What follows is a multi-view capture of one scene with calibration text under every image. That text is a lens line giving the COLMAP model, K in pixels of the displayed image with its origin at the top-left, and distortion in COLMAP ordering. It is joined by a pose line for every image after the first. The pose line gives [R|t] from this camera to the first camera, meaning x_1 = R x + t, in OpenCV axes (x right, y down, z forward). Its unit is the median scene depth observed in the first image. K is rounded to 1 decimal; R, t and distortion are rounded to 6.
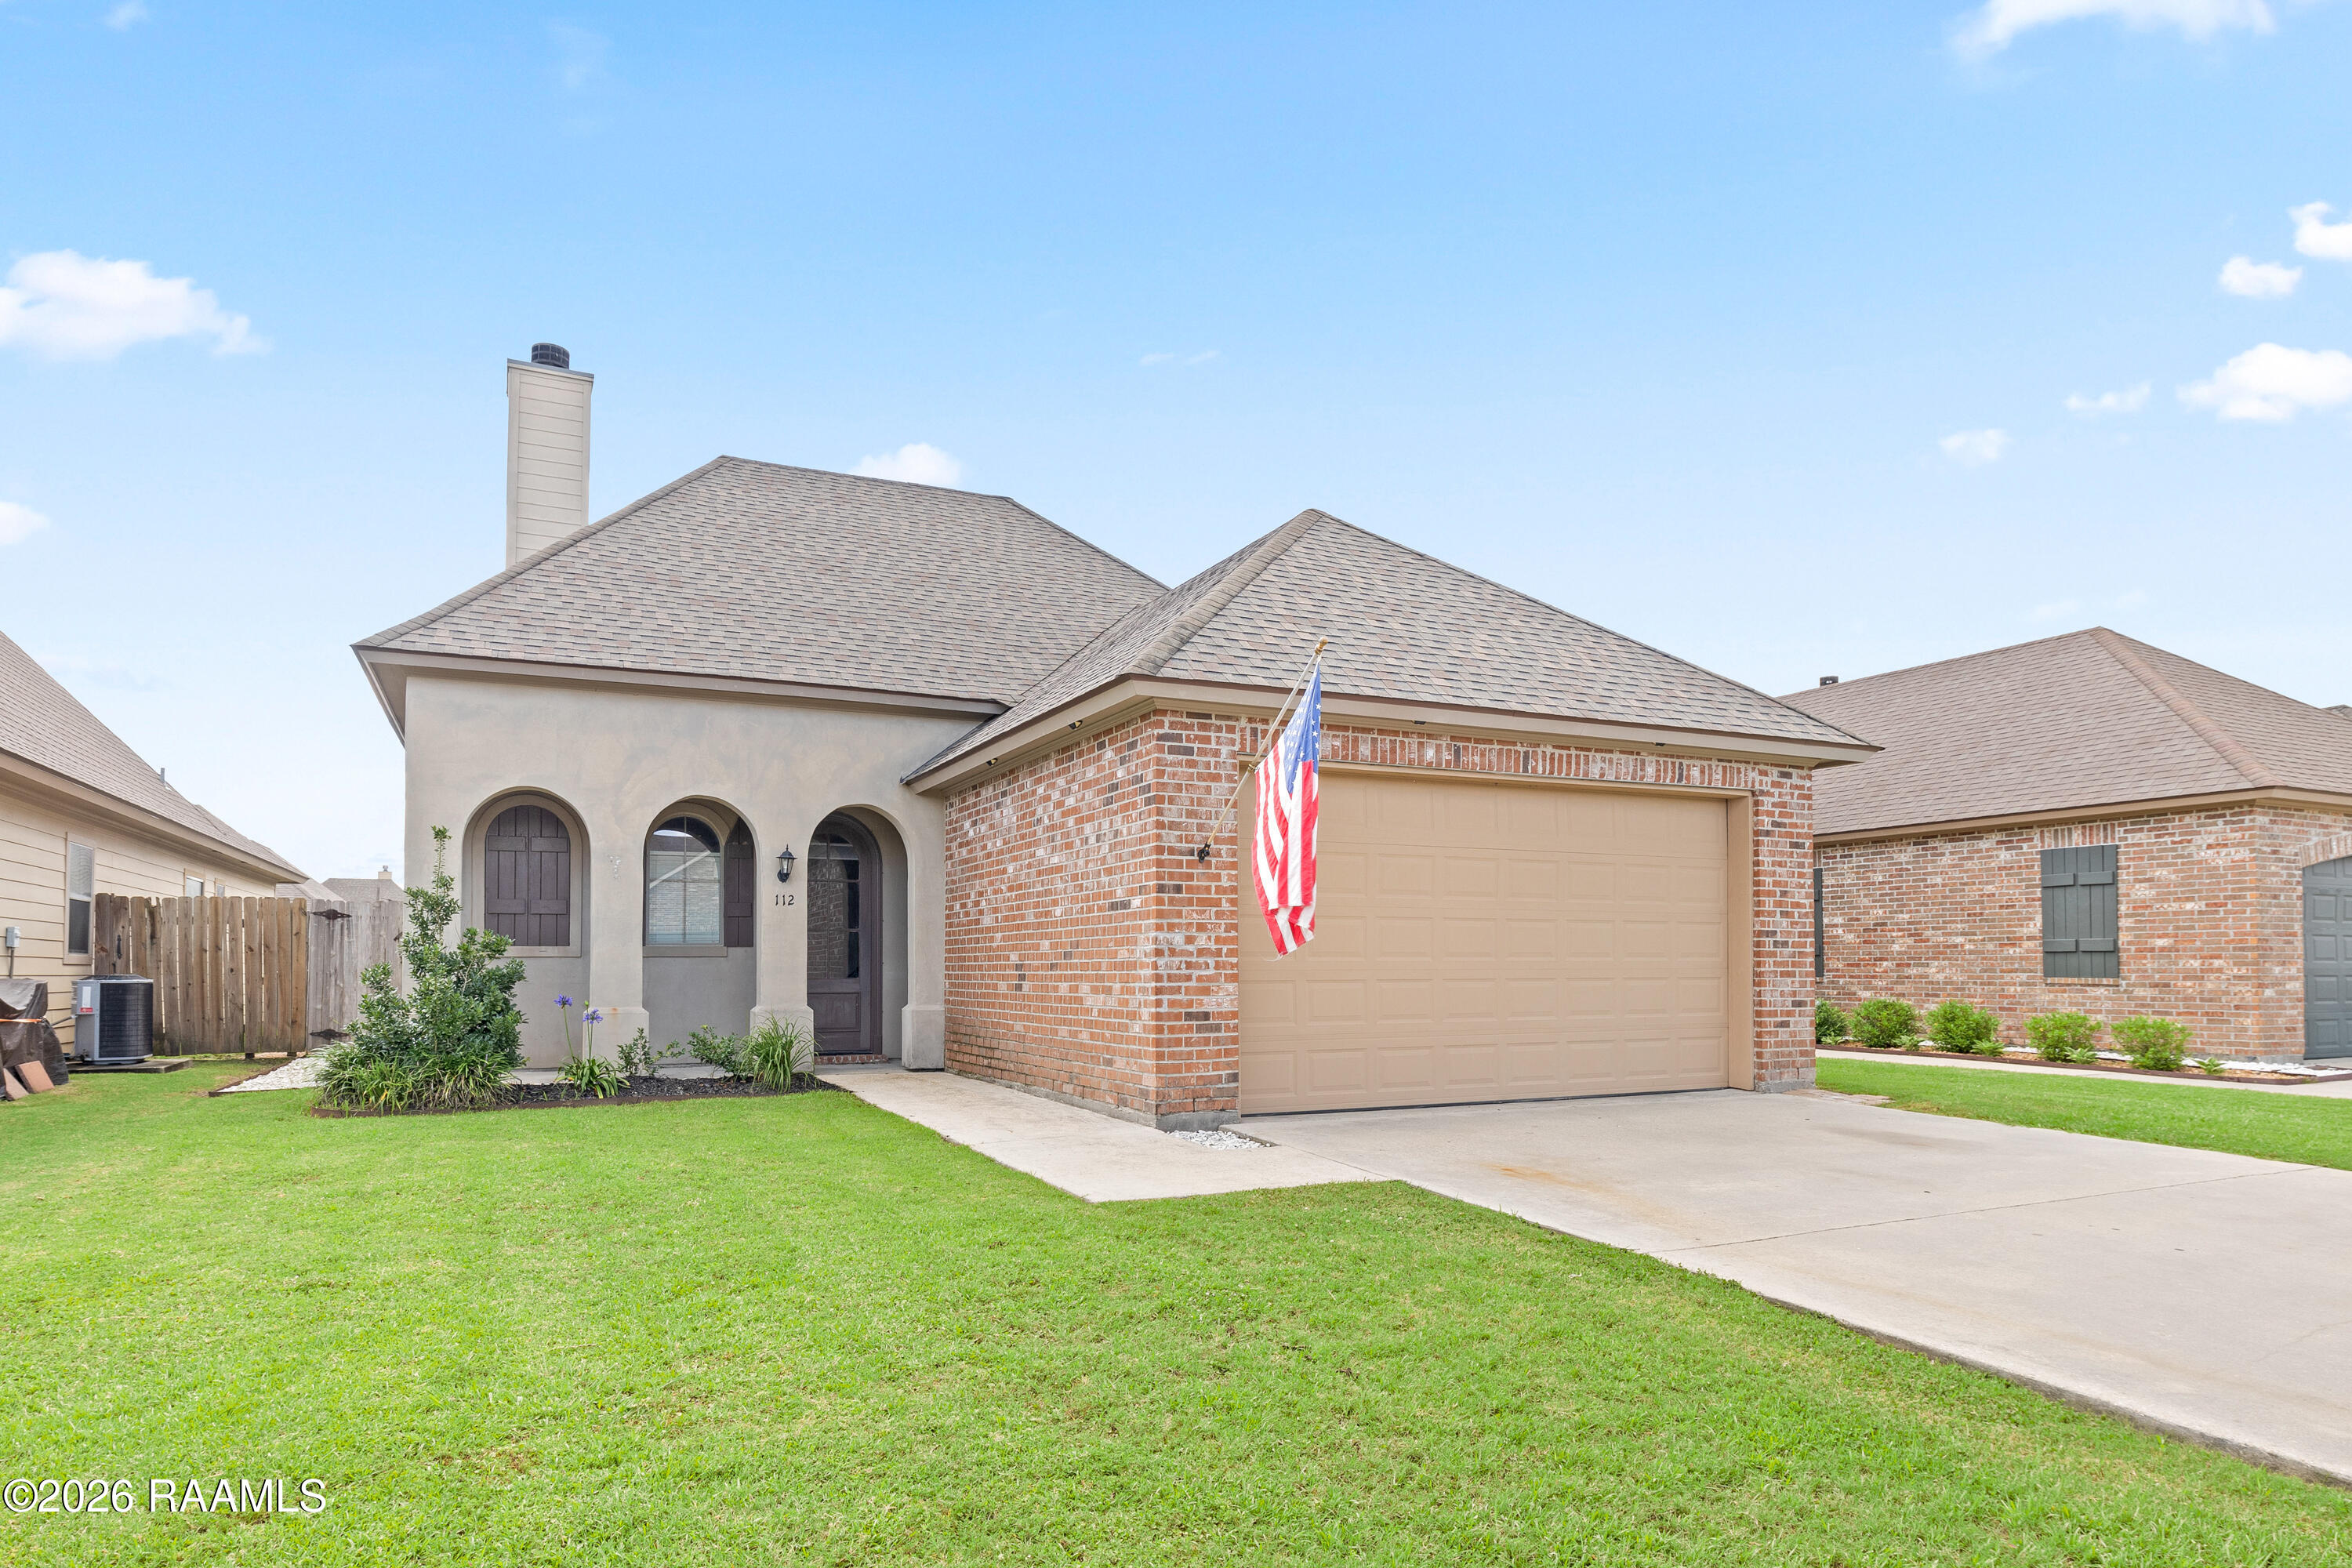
lens RADIAL K [[1703.6, 0, 1176.0], [0, 1703.6, 784.0], [0, 0, 1]] dist [0.008441, 0.002765]
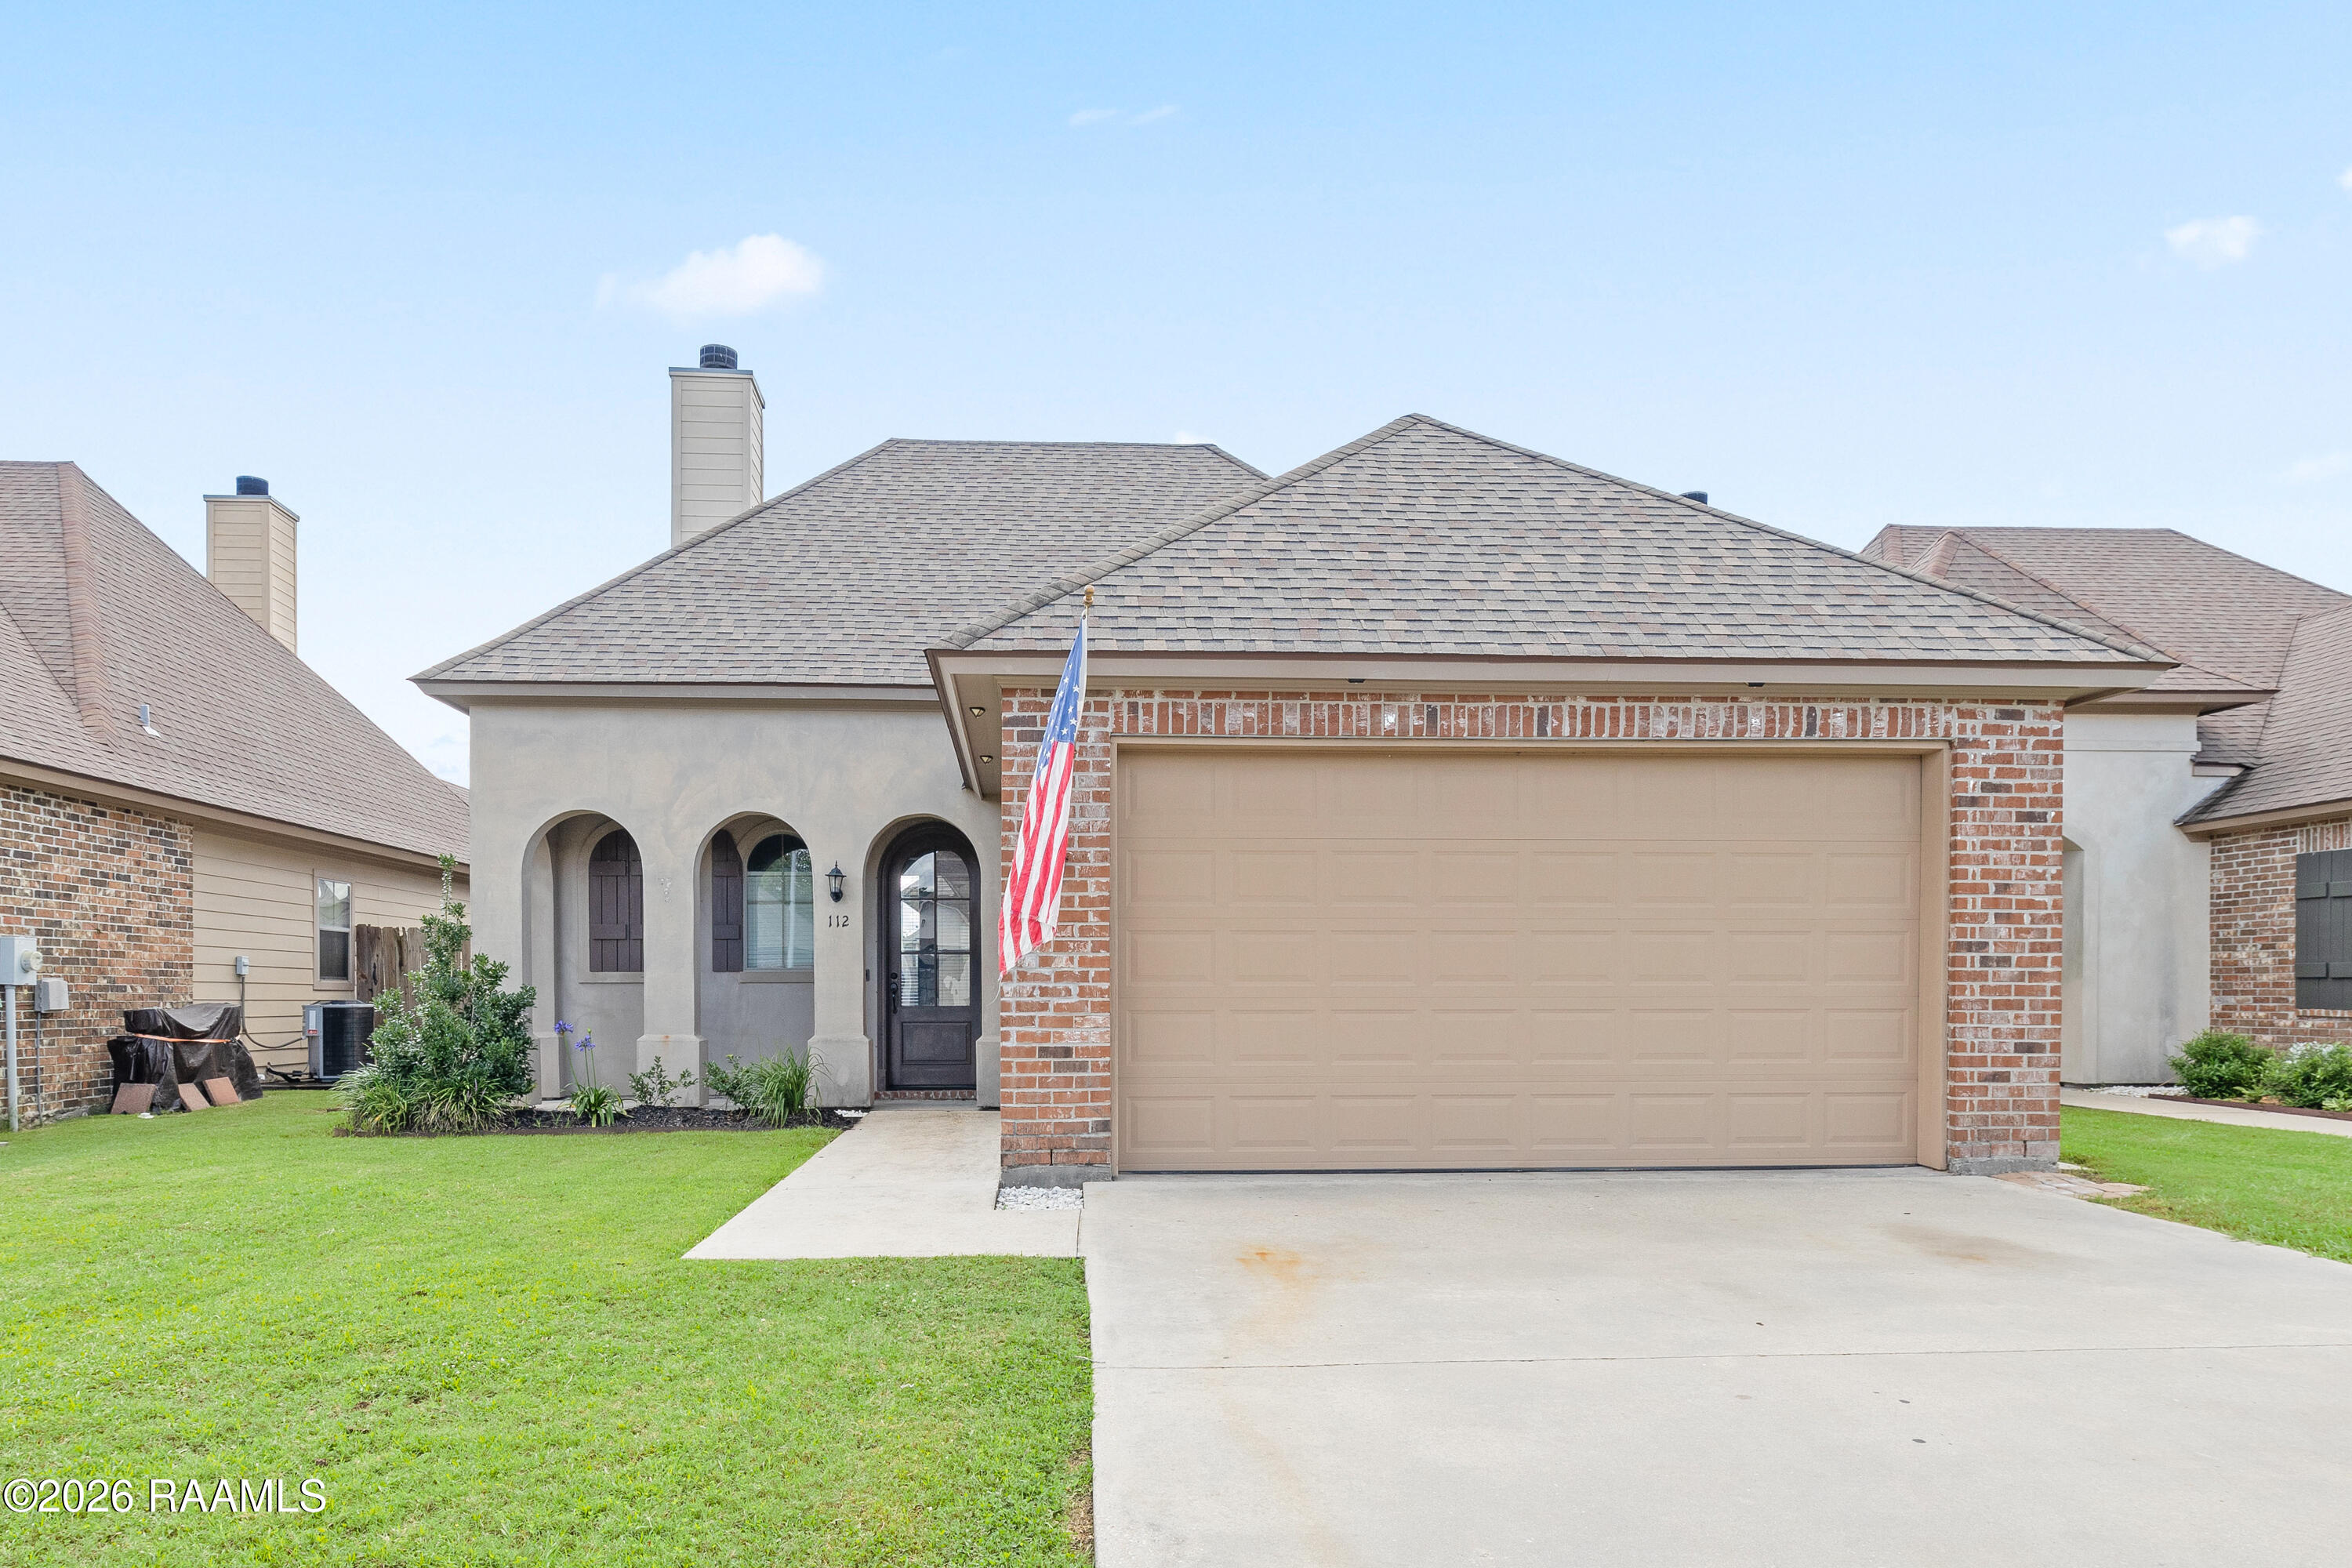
lens RADIAL K [[1936.6, 0, 1175.6], [0, 1936.6, 890.2], [0, 0, 1]] dist [0.026322, 0.000912]
pose [[0.890009, -0.023481, -0.455338, 0.441552], [0.048108, 0.997935, 0.042571, 0.016638], [0.453398, -0.059794, 0.889300, 0.161164]]
